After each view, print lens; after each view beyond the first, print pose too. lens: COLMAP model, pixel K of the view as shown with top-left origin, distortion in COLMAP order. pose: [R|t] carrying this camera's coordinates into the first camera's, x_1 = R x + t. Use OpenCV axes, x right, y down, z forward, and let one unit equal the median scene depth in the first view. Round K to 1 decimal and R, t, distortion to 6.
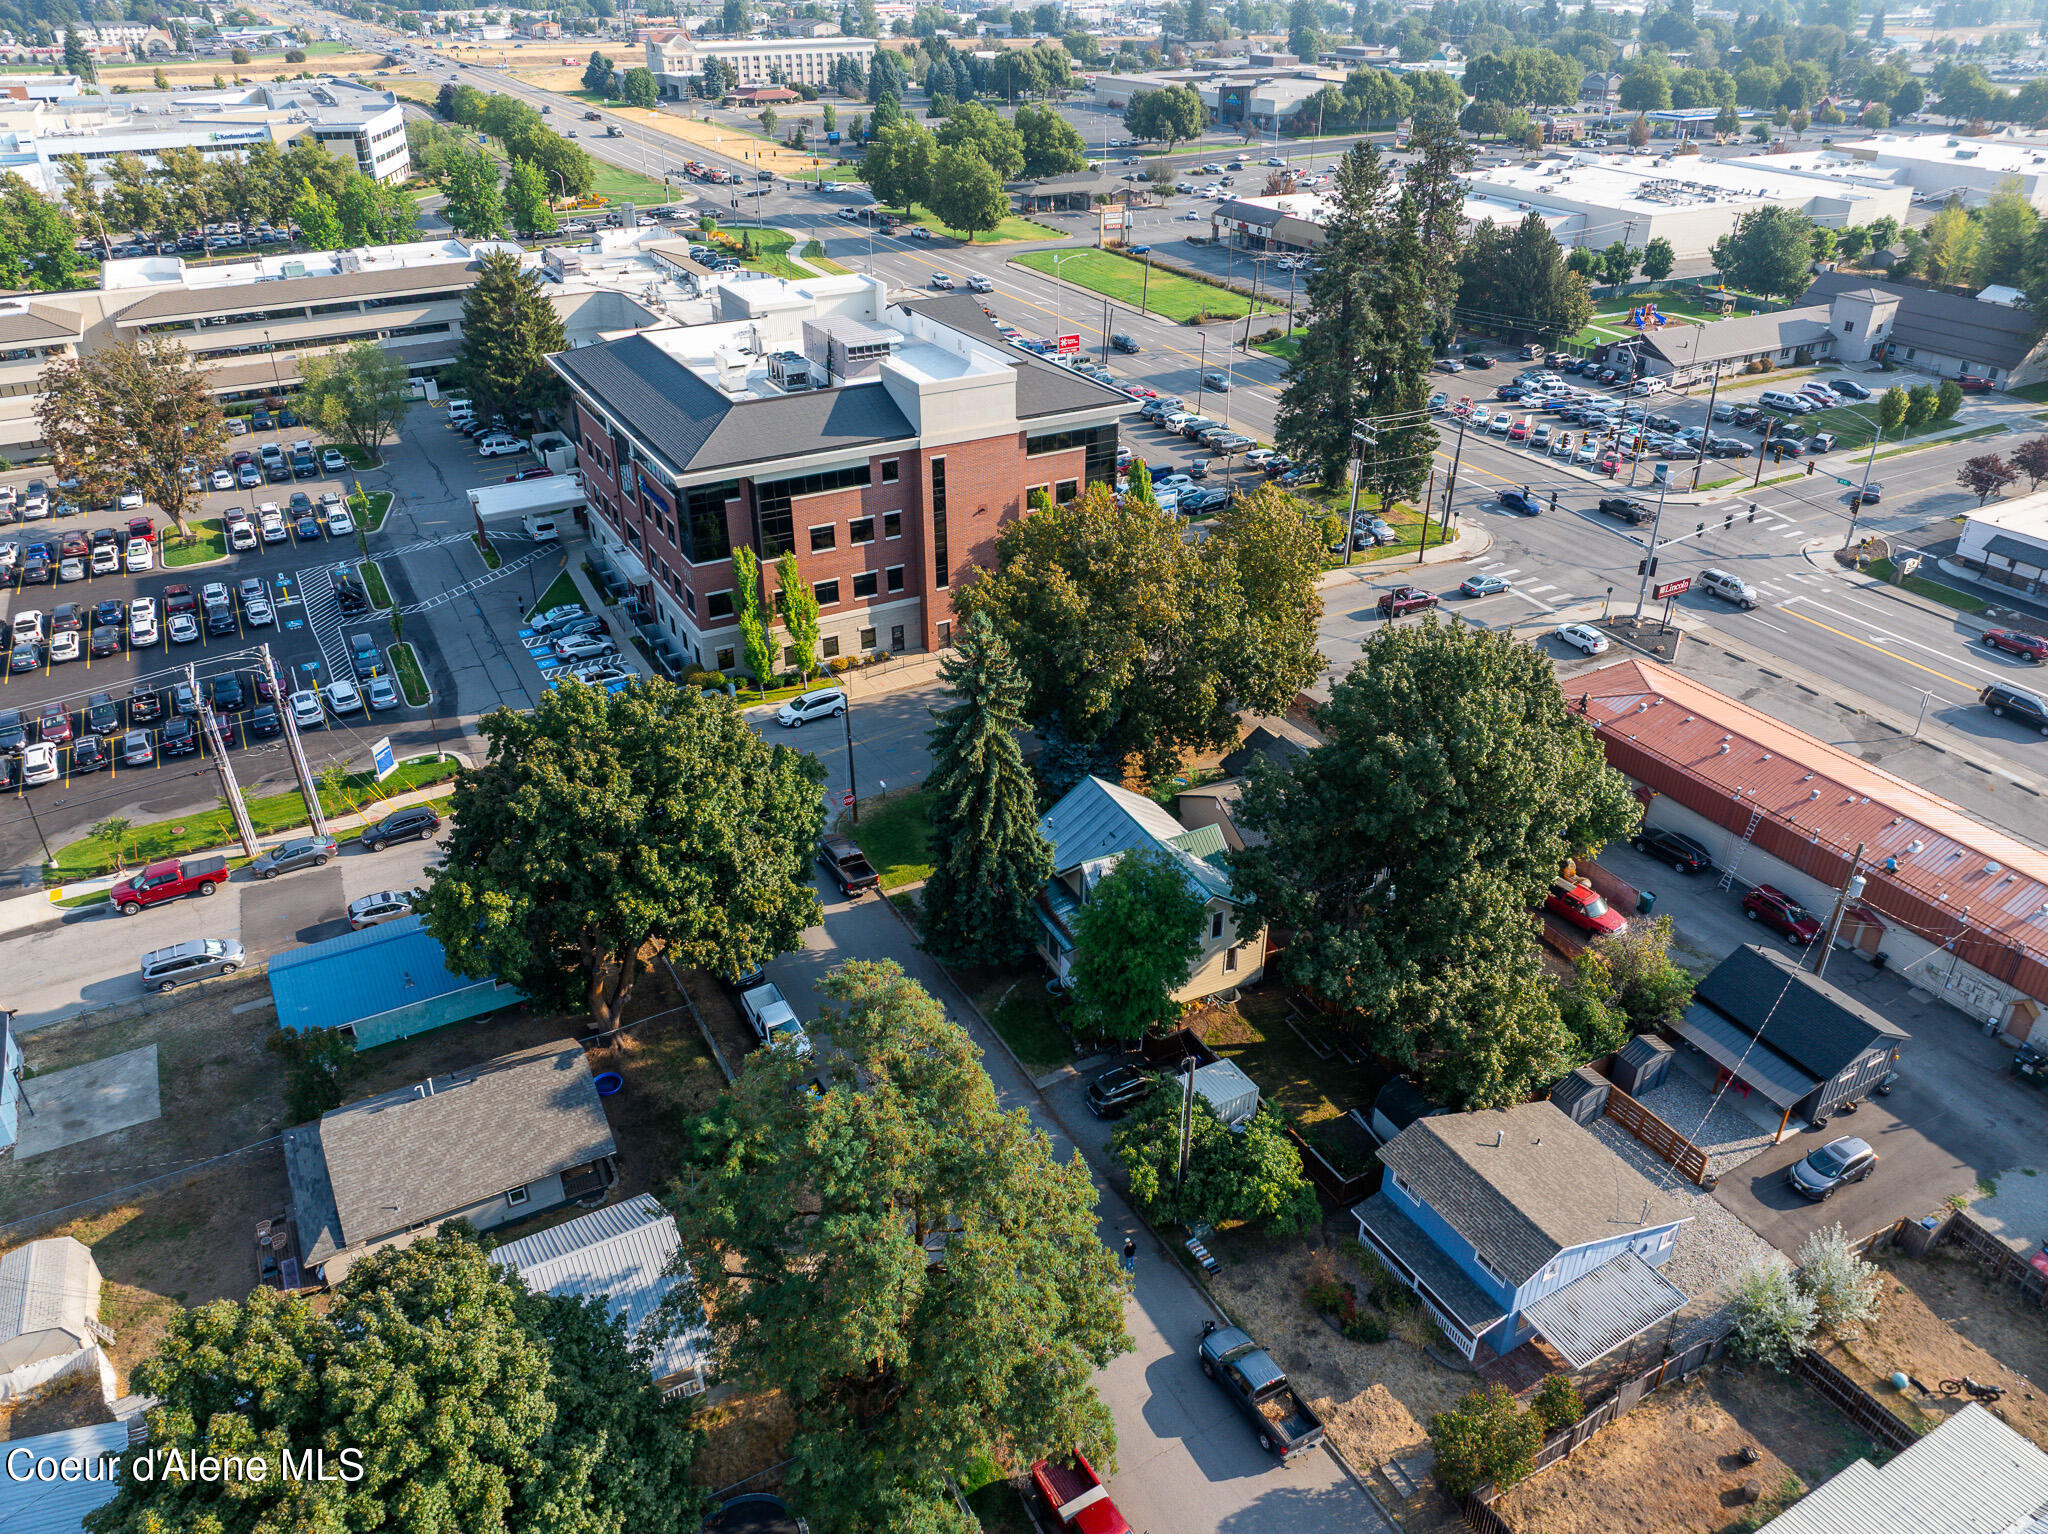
lens RADIAL K [[1456.8, 0, 1029.7], [0, 1456.8, 757.5], [0, 0, 1]] dist [-0.053066, 0.030359]
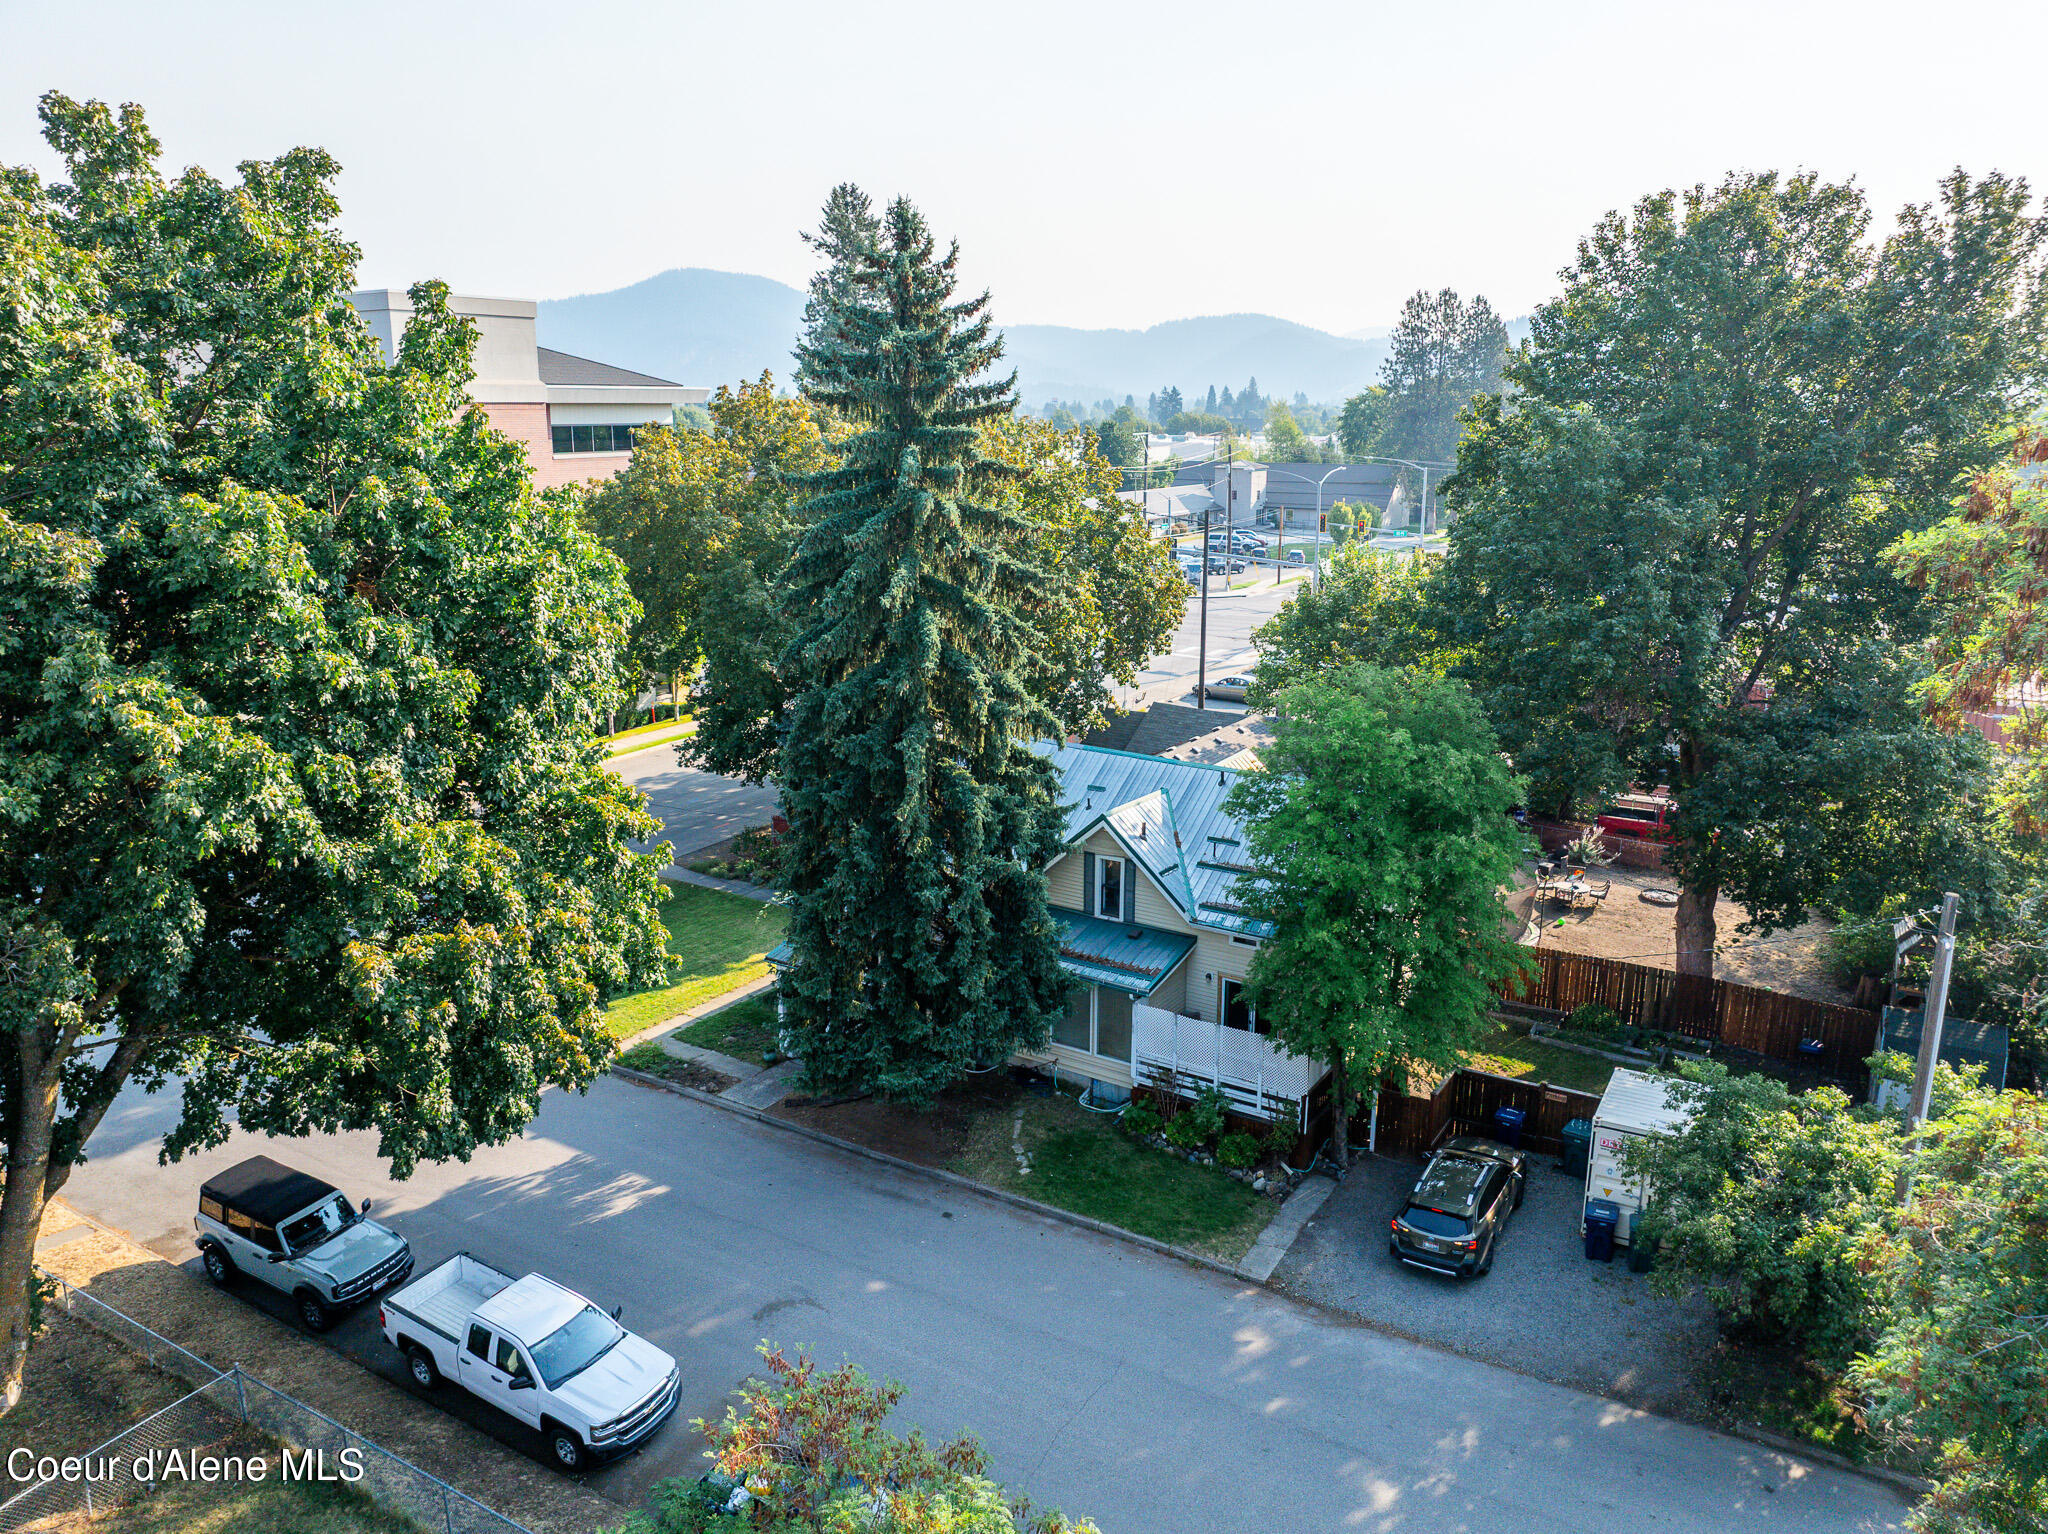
lens RADIAL K [[1456.8, 0, 1029.7], [0, 1456.8, 757.5], [0, 0, 1]] dist [-0.053066, 0.030359]
pose [[0.861717, -0.115094, 0.494162, -0.096758], [0.247664, 0.945440, -0.211675, 0.066303], [-0.442838, 0.304790, 0.843206, 0.269149]]
